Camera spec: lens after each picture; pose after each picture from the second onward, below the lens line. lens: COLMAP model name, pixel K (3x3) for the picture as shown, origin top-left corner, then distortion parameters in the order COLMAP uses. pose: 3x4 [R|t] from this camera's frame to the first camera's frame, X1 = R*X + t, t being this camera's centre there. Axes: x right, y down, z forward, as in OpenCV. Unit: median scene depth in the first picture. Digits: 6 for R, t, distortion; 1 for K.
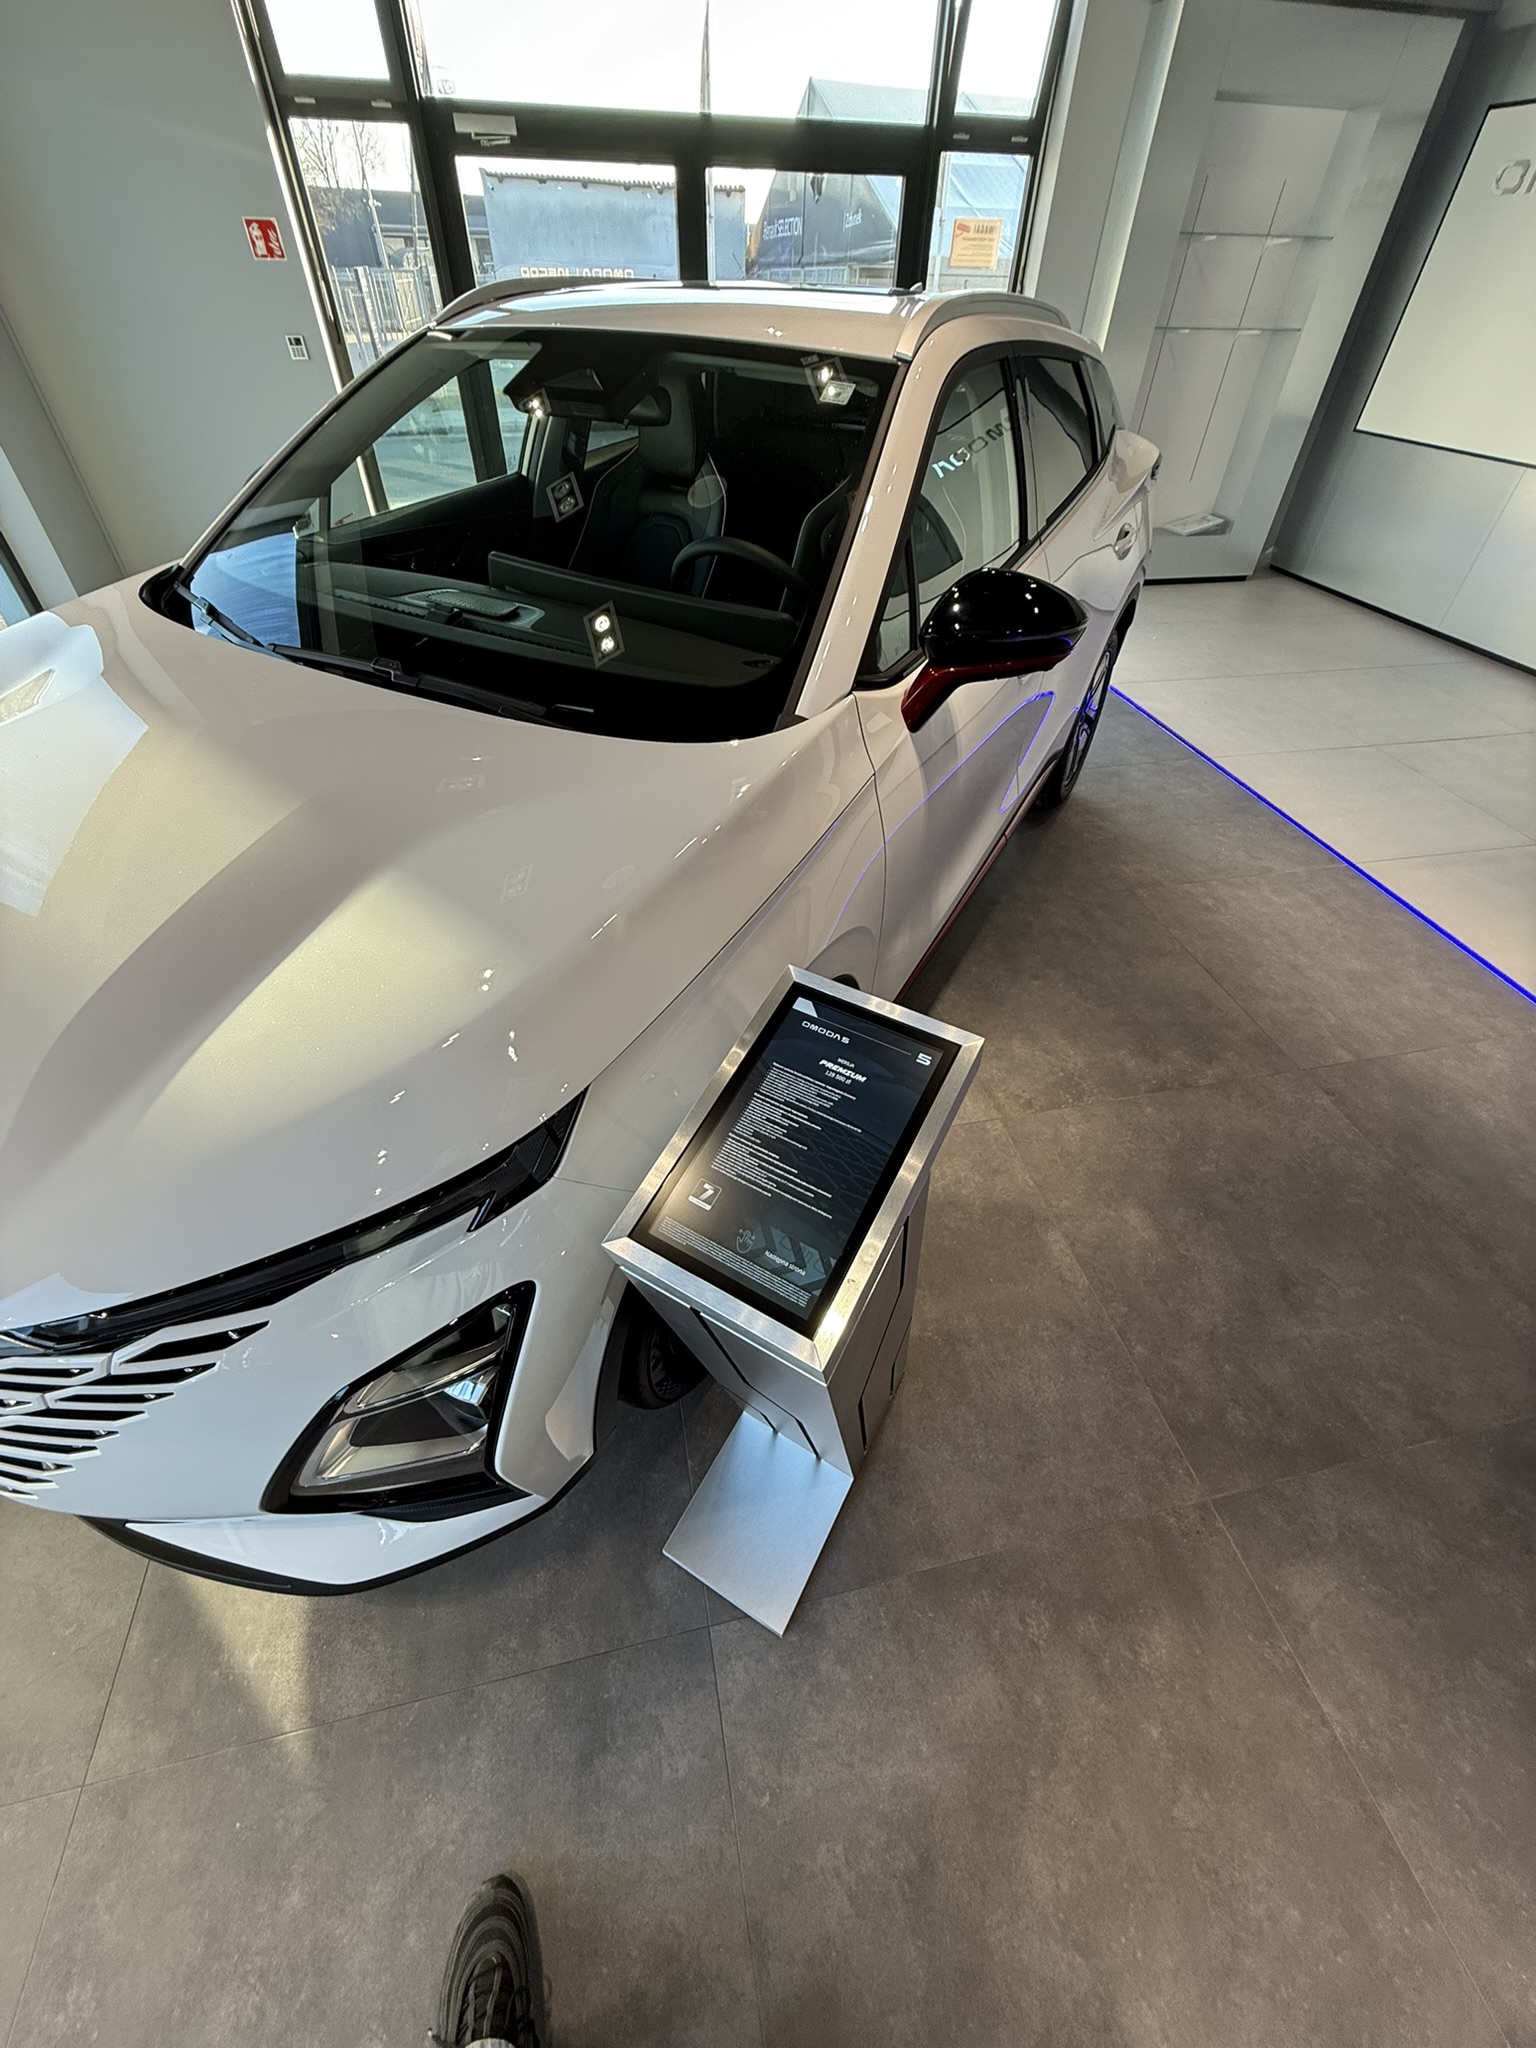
lens RADIAL K [[818.3, 0, 768.0], [0, 818.3, 1024.0], [0, 0, 1]] dist [-0.000262, -0.000459]
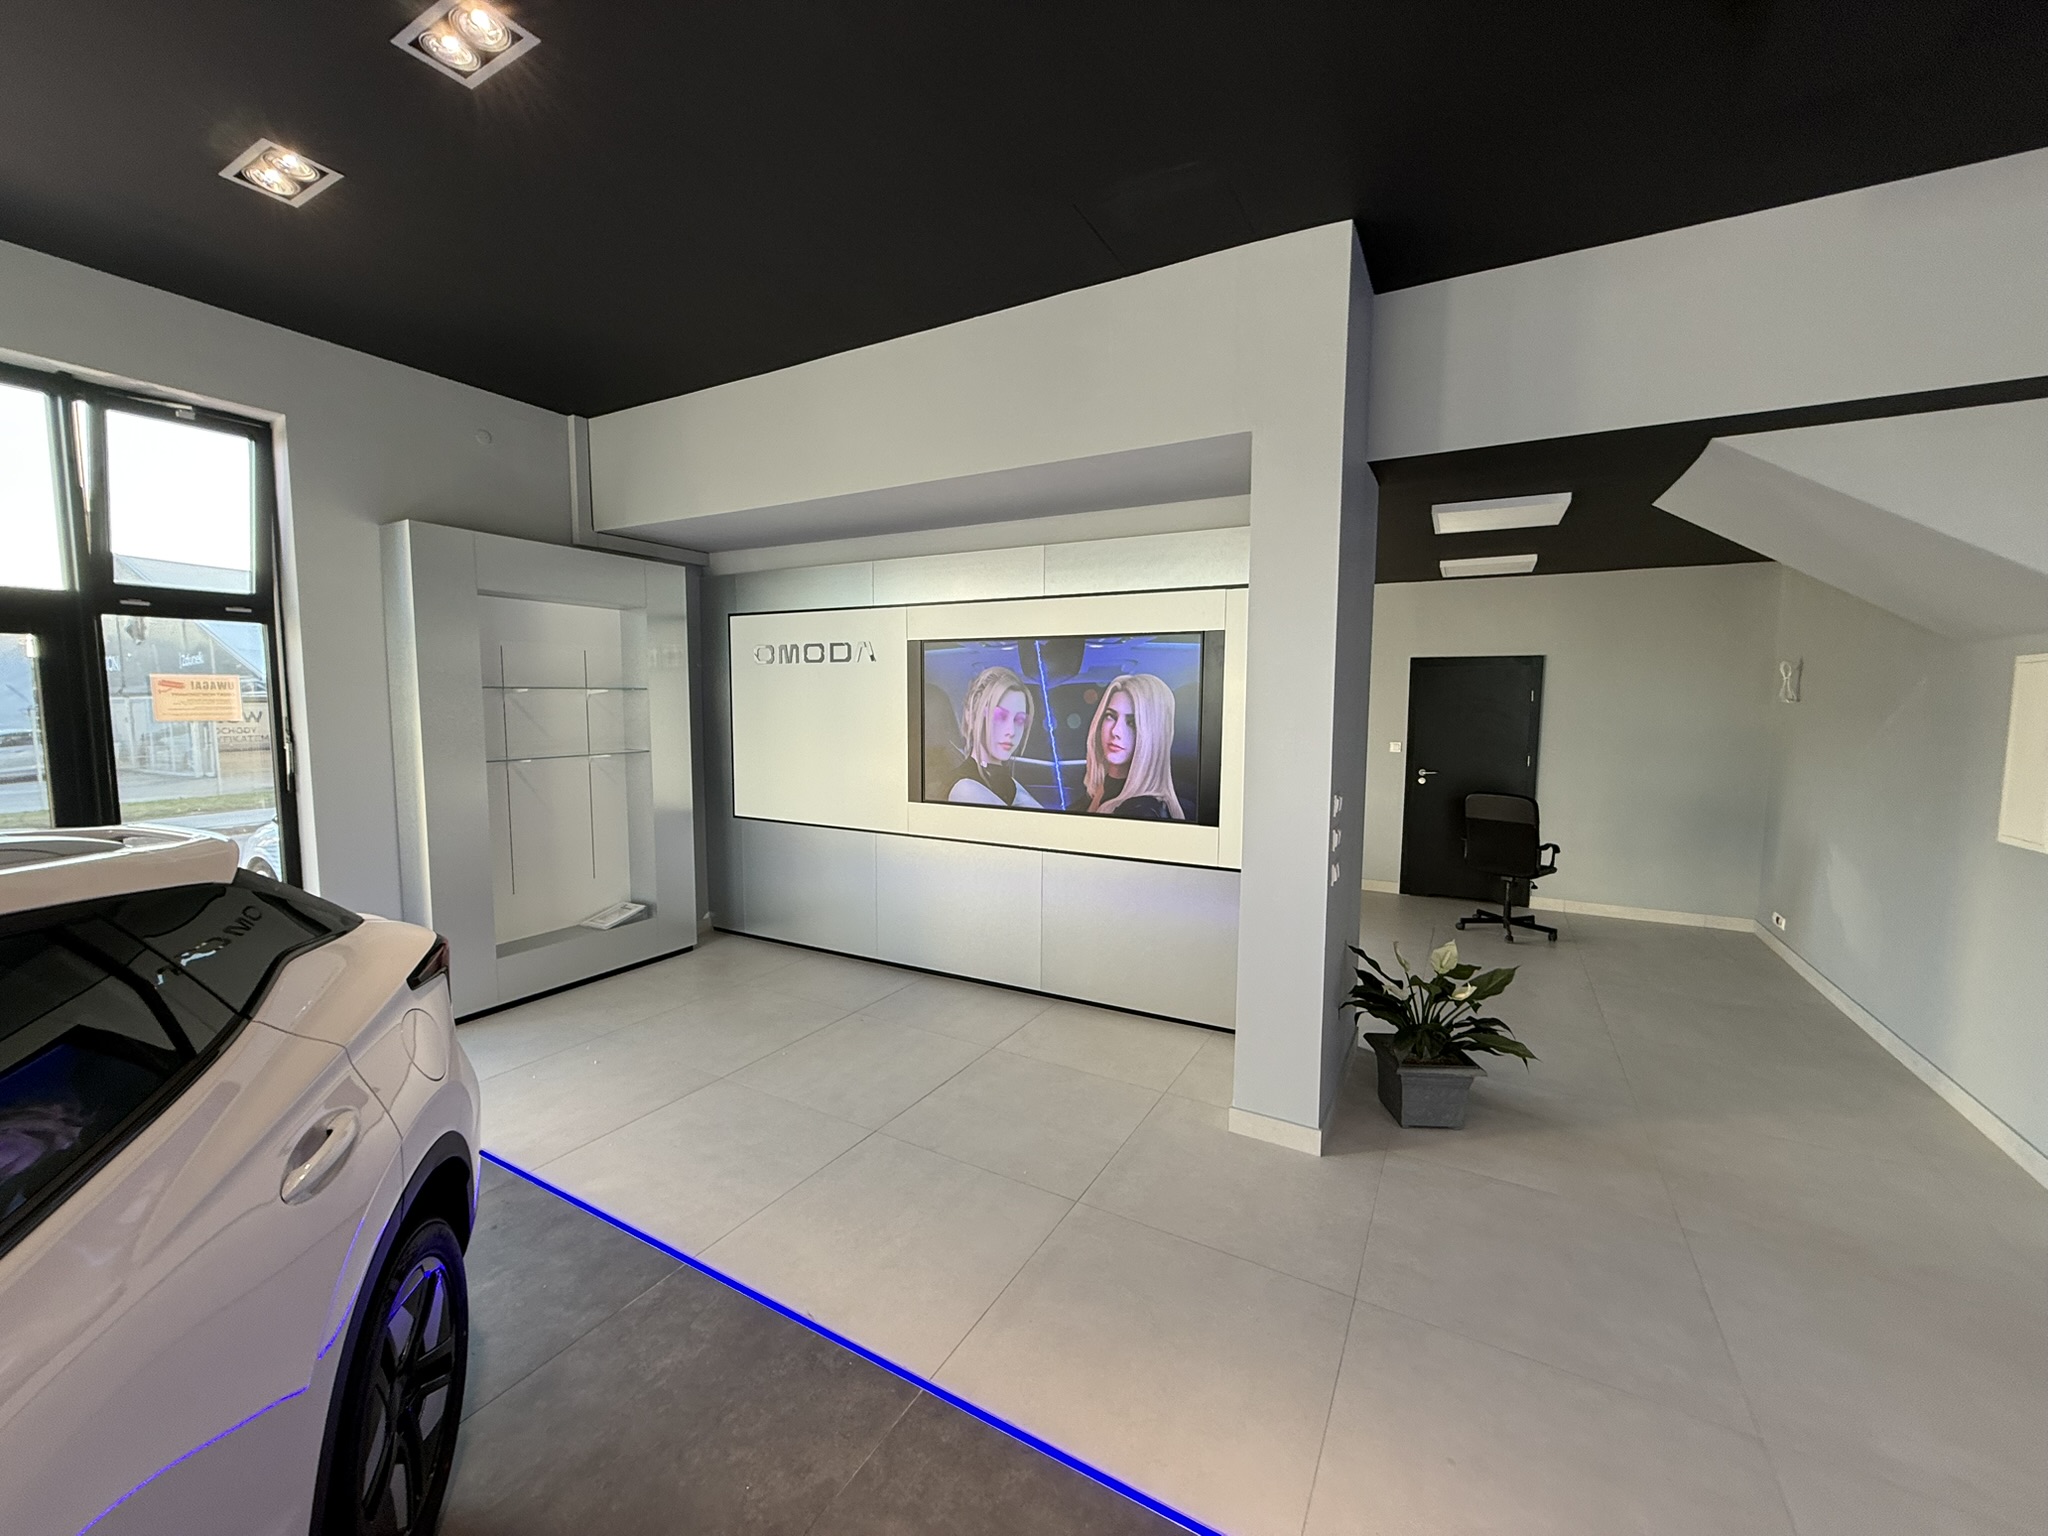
lens RADIAL K [[818.3, 0, 1024.0], [0, 818.3, 768.0], [0, 0, 1]] dist [-0.000262, -0.000459]
pose [[0.668668, -0.079842, 0.739262, 0.211660], [0.510479, 0.772189, -0.378333, -0.204249], [-0.540643, 0.630357, 0.557096, 0.176446]]
